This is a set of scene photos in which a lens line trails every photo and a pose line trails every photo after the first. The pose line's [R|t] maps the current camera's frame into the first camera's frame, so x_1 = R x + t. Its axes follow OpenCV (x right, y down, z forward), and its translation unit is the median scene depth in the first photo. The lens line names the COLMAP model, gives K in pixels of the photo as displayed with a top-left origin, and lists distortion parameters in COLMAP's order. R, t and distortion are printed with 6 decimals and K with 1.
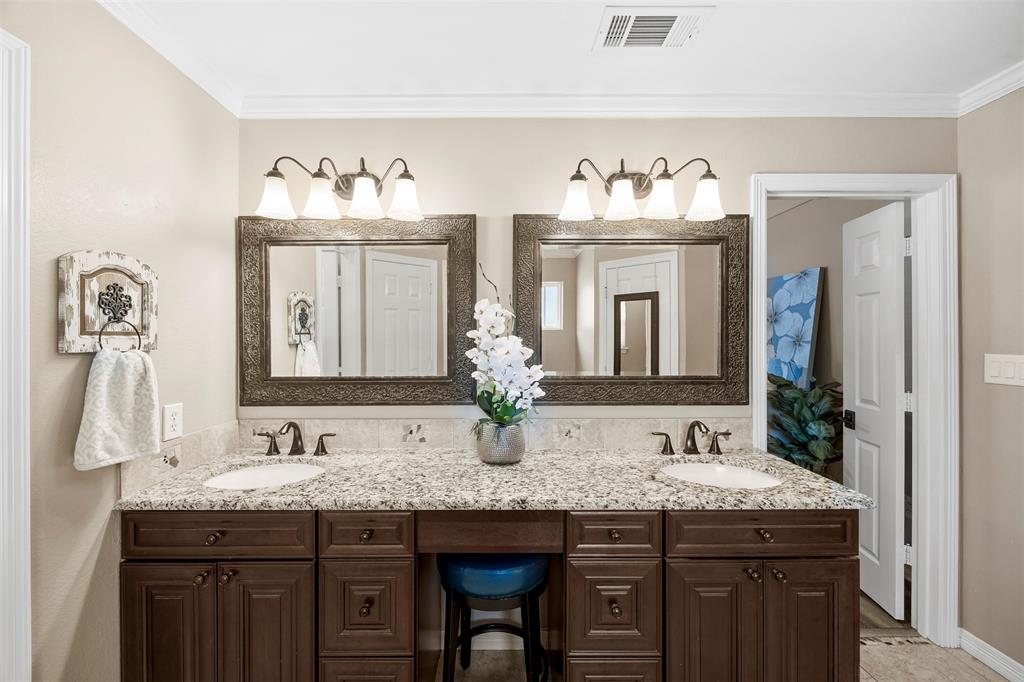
lens RADIAL K [[397.6, 0, 503.2], [0, 397.6, 337.4], [0, 0, 1]] dist [-0.000274, -0.000483]
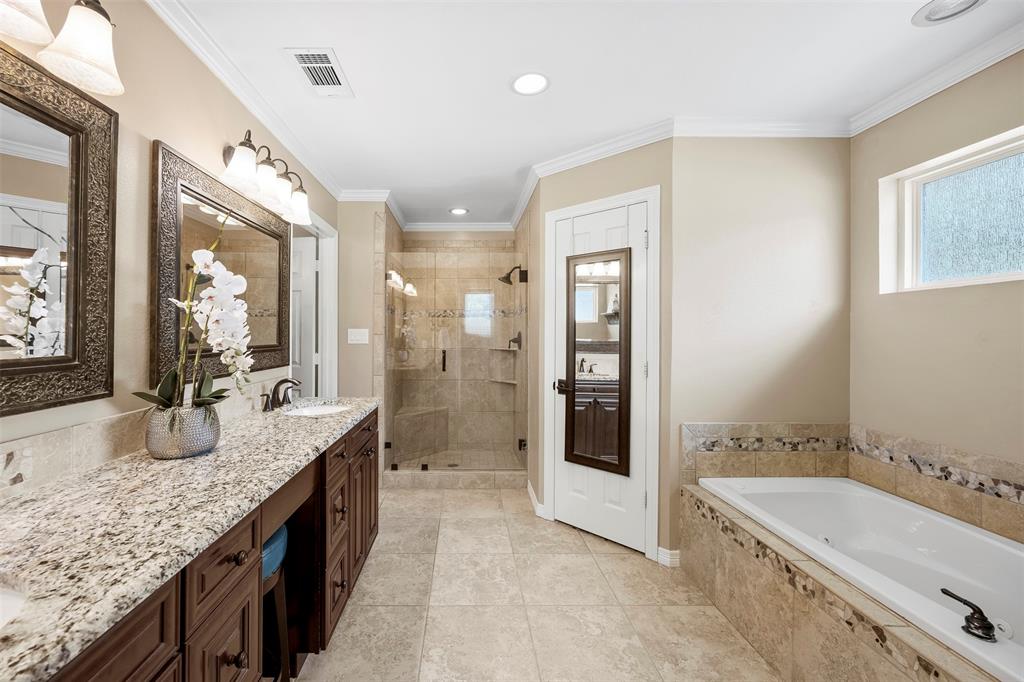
lens RADIAL K [[397.6, 0, 505.1], [0, 397.6, 333.6], [0, 0, 1]] dist [-0.000274, -0.000483]
pose [[-0.095134, 0.001649, 0.995463, -1.004789], [-0.003789, 0.999991, -0.002019, 0.083413], [-0.995457, -0.003964, -0.095127, 0.527787]]
